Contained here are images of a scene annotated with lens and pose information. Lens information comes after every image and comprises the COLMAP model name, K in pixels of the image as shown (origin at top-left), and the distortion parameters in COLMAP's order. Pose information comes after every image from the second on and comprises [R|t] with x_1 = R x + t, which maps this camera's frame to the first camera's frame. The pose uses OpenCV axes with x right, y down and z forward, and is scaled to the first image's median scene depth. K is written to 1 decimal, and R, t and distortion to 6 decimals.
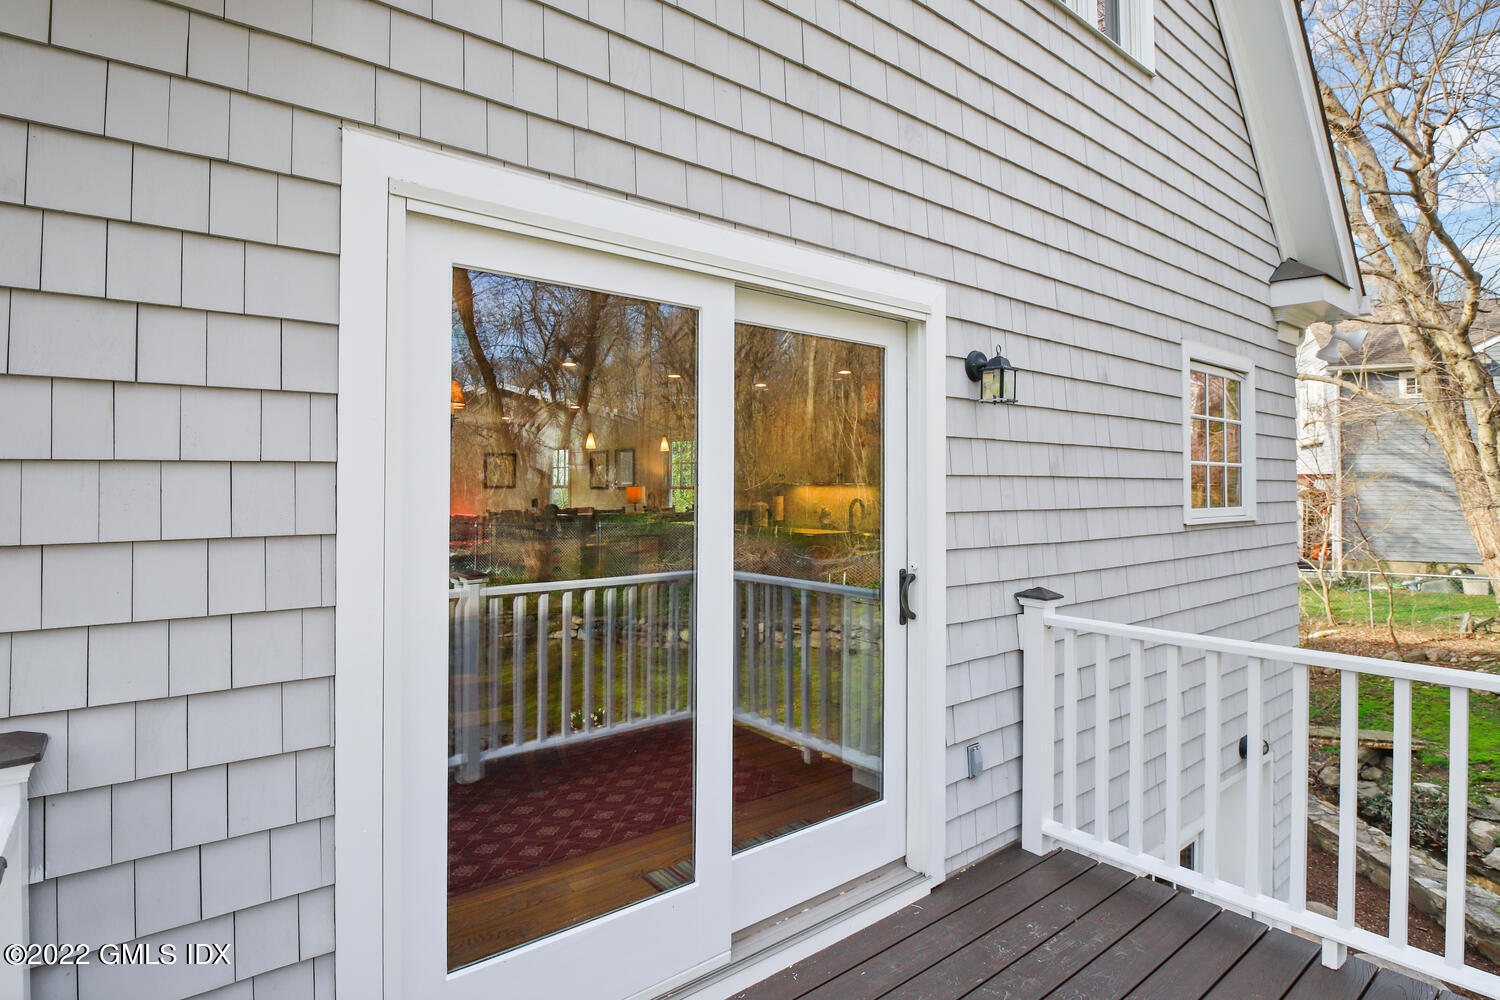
lens RADIAL K [[774.3, 0, 750.0], [0, 774.3, 500.0], [0, 0, 1]] dist [-0.012602, -0.017802]
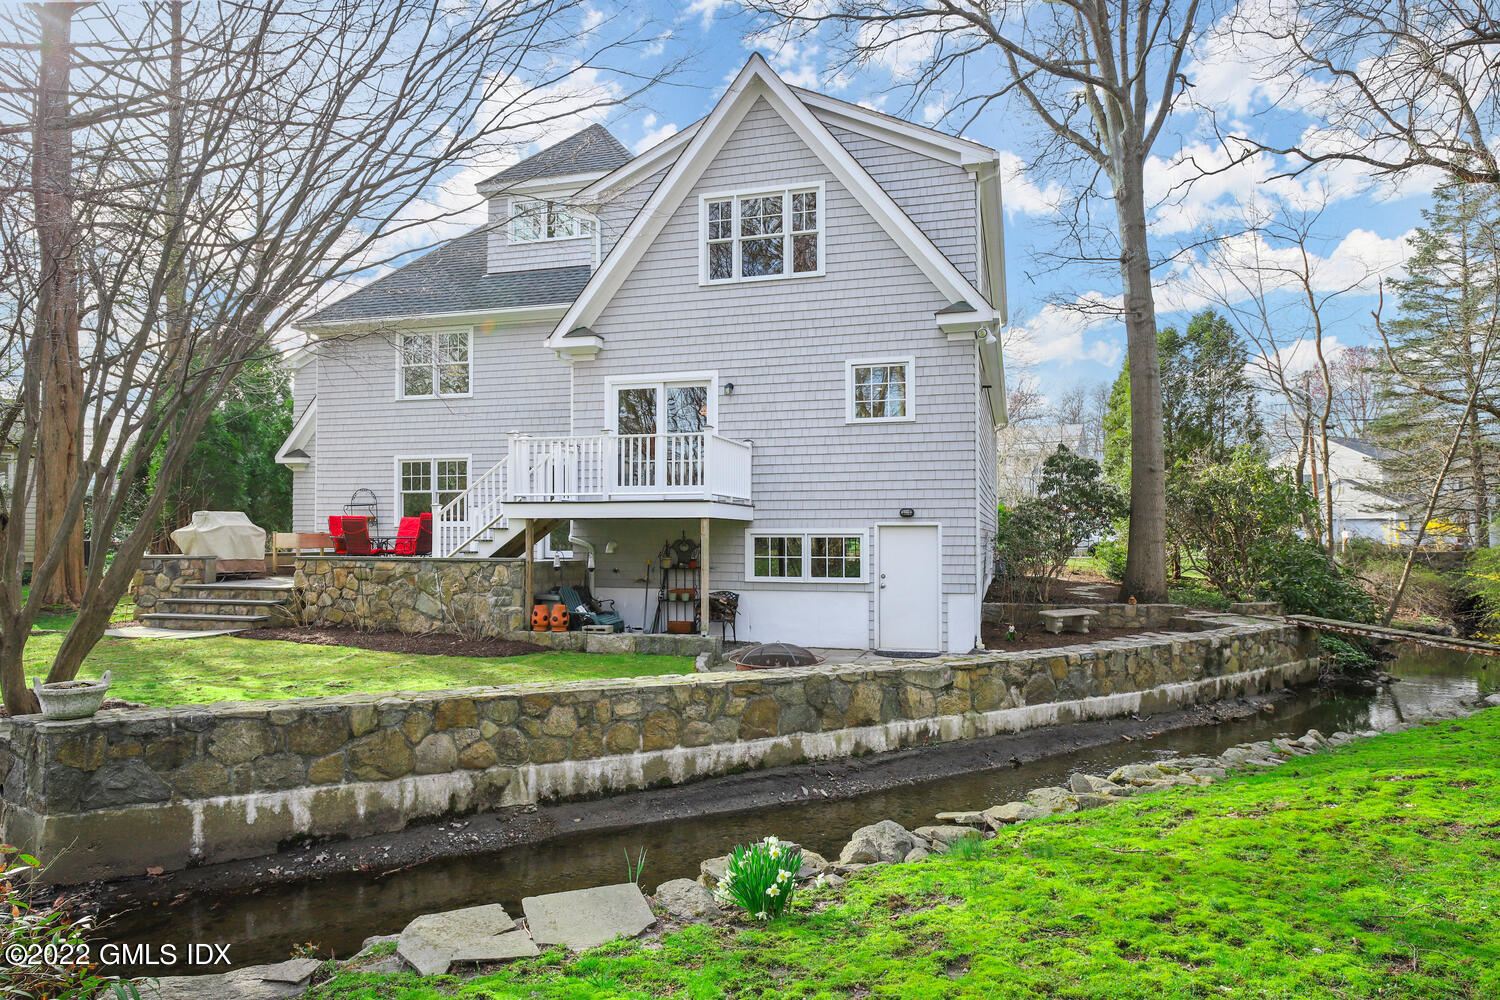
lens RADIAL K [[955.2, 0, 750.0], [0, 955.2, 500.0], [0, 0, 1]] dist [-0.000508, -0.002492]
pose [[0.556571, -0.034004, -0.830104, 4.684539], [-0.012564, 0.998703, -0.049335, 0.702058], [0.830705, 0.037888, 0.555422, -1.776622]]
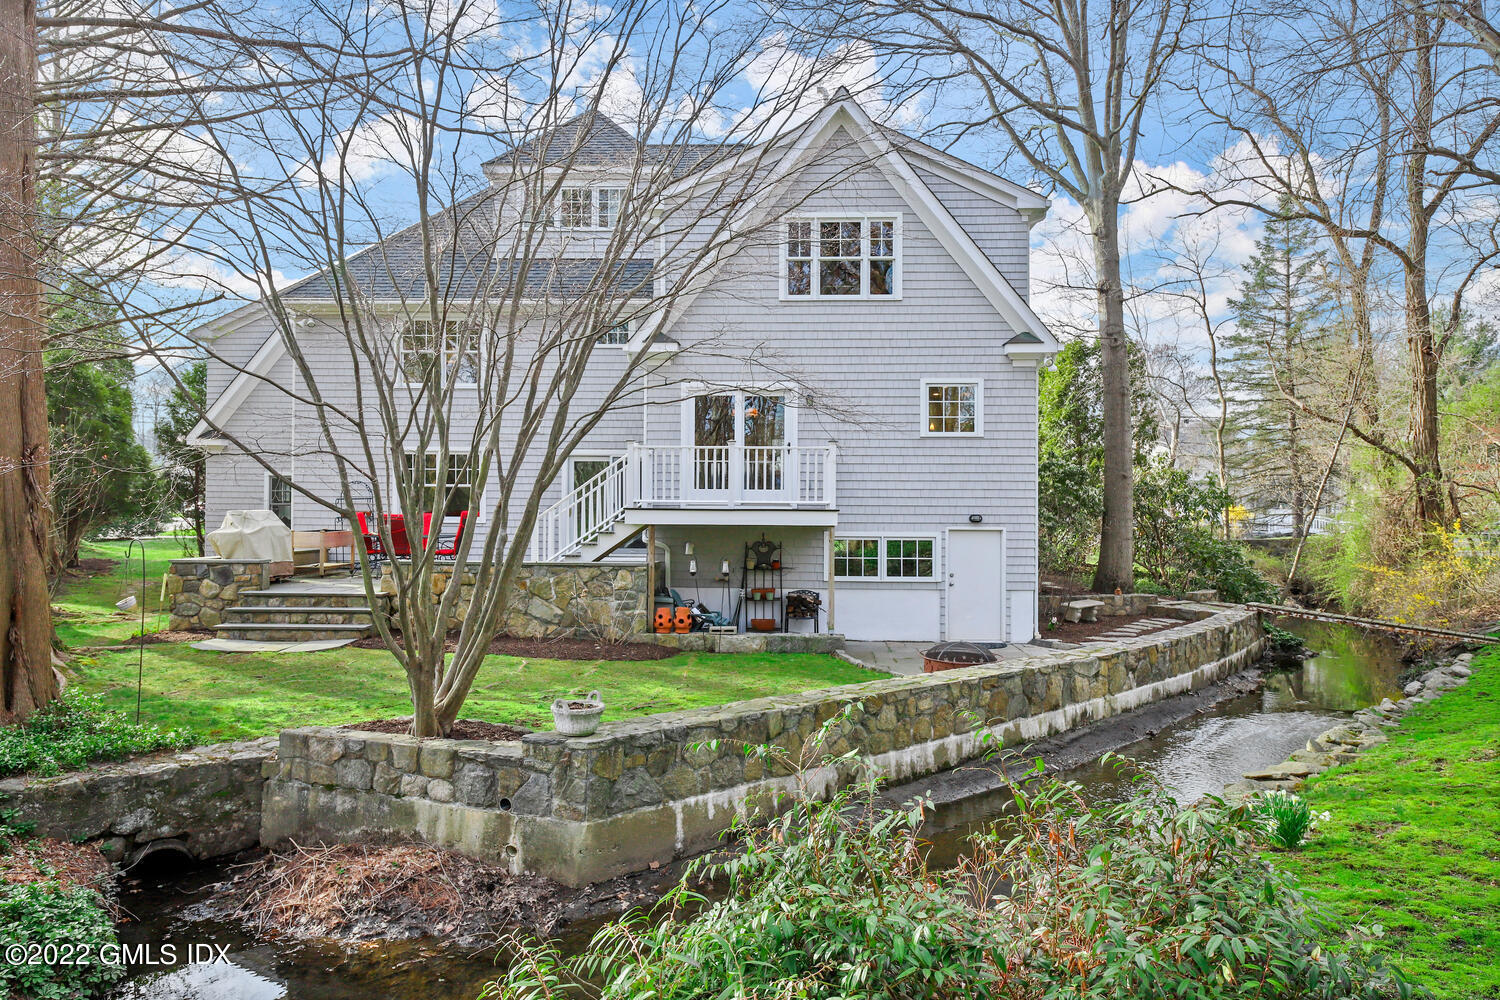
lens RADIAL K [[1026.6, 0, 754.4], [0, 1026.6, 480.2], [0, 0, 1]] dist [0.004574, 0.000224]
pose [[0.748484, -0.016542, -0.662947, 4.018799], [-0.014708, 0.999029, -0.041533, 0.557714], [0.662990, 0.040838, 0.747514, -3.651717]]
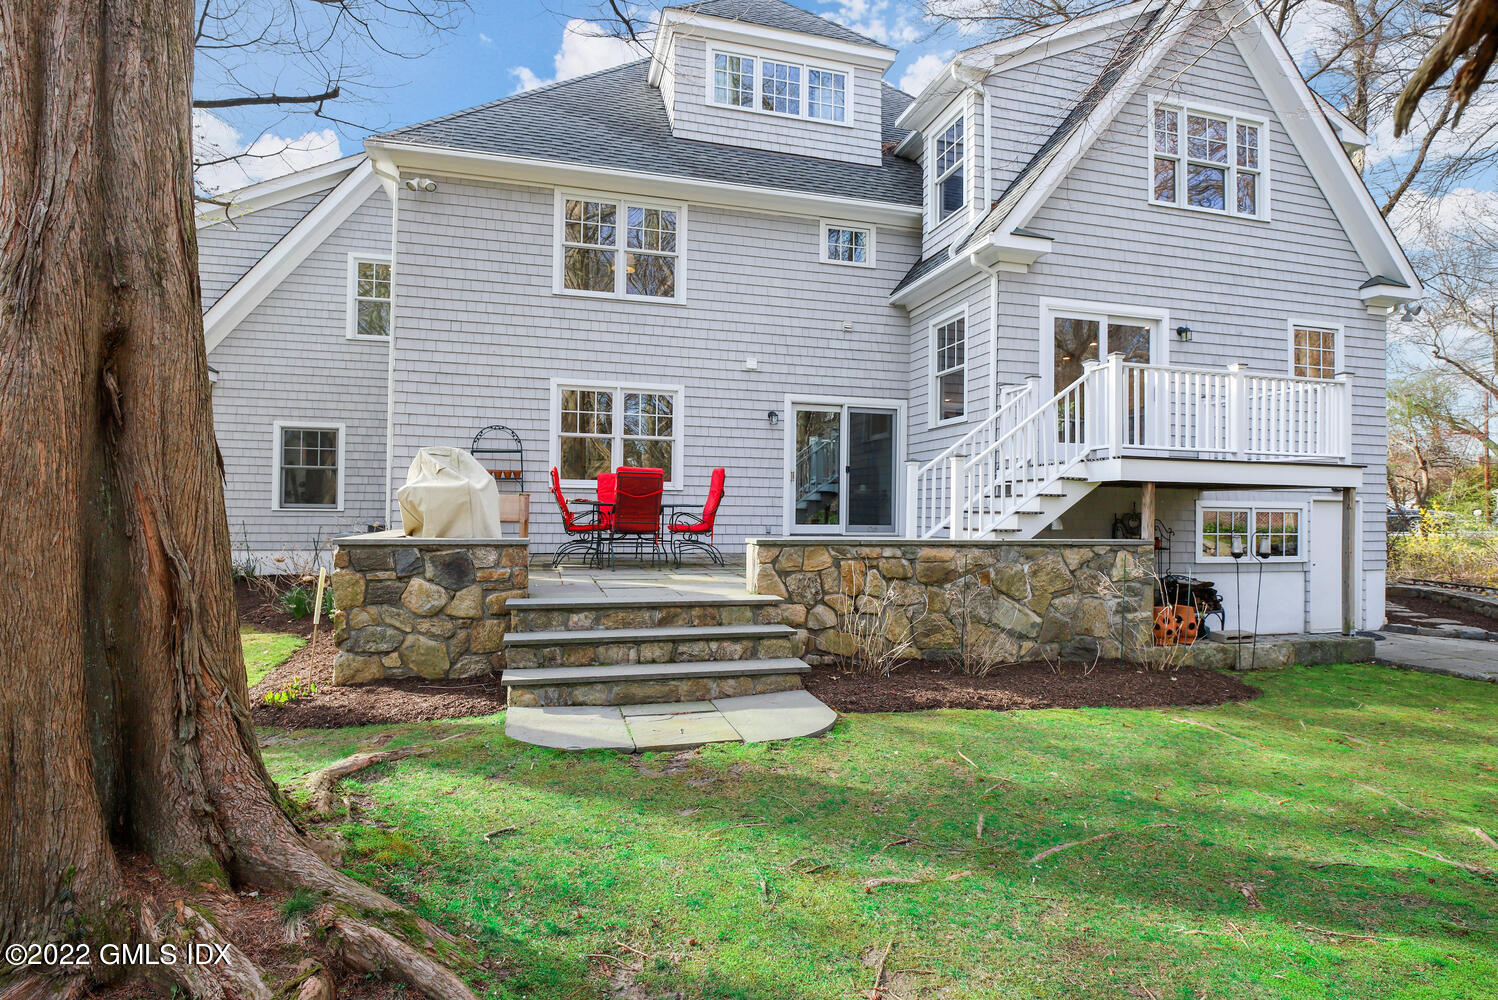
lens RADIAL K [[773.3, 0, 749.0], [0, 773.3, 500.0], [0, 0, 1]] dist [-0.012602, -0.017802]
pose [[0.910802, 0.005372, -0.412808, -0.049270], [-0.017686, 0.999505, -0.026015, 0.727039], [0.412464, 0.030995, 0.910446, -2.993144]]
